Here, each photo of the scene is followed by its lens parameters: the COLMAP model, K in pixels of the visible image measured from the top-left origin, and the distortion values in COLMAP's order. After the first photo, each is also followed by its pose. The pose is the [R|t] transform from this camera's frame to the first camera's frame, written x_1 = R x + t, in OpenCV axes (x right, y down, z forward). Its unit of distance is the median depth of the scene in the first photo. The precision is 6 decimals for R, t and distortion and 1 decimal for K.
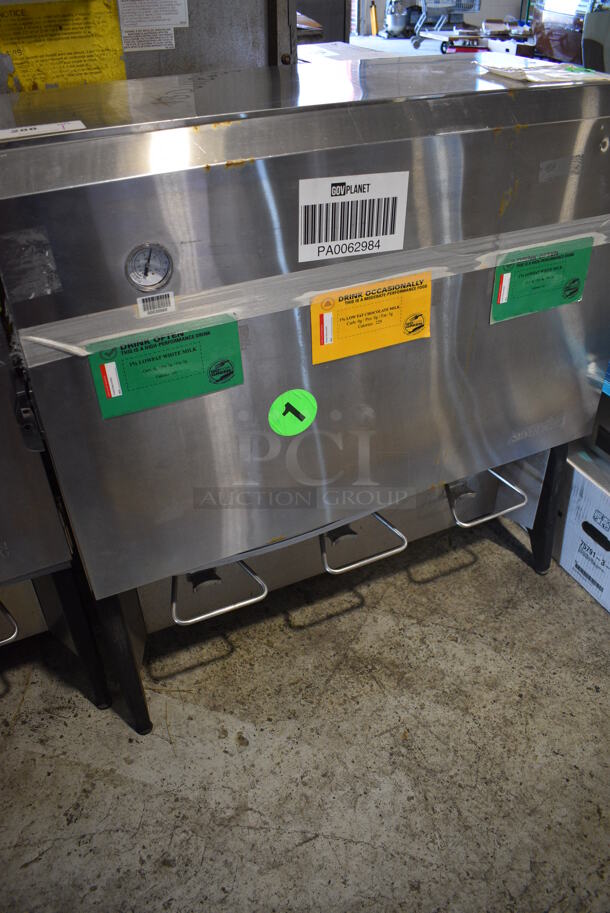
lens RADIAL K [[700.0, 0, 299.3], [0, 700.0, 455.7], [0, 0, 1]] dist [-0.092641, 0.006980]
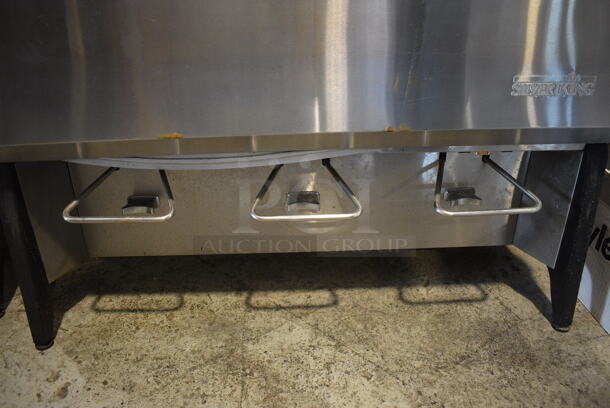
lens RADIAL K [[467.7, 0, 304.5], [0, 467.7, 203.3], [0, 0, 1]] dist [-0.092641, 0.006980]
pose [[0.917190, 0.183333, -0.353767, 0.370580], [-0.244197, 0.960212, -0.135502, 0.202344], [0.314849, 0.210669, 0.925466, 0.561477]]
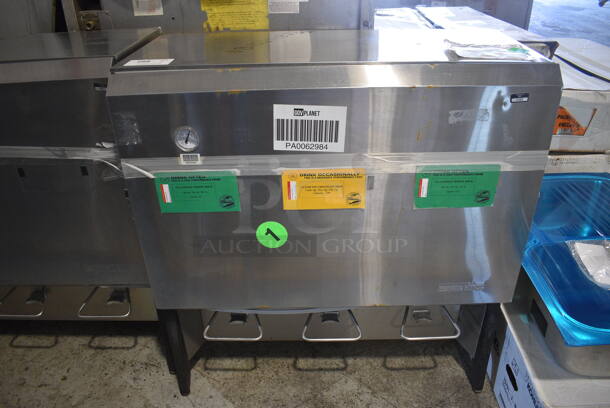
lens RADIAL K [[467.7, 0, 305.4], [0, 467.7, 206.7], [0, 0, 1]] dist [-0.092641, 0.006980]
pose [[0.904230, 0.217174, -0.367700, 0.394756], [-0.250230, 0.967181, -0.044110, -0.082877], [0.346053, 0.131895, 0.928898, -0.021810]]
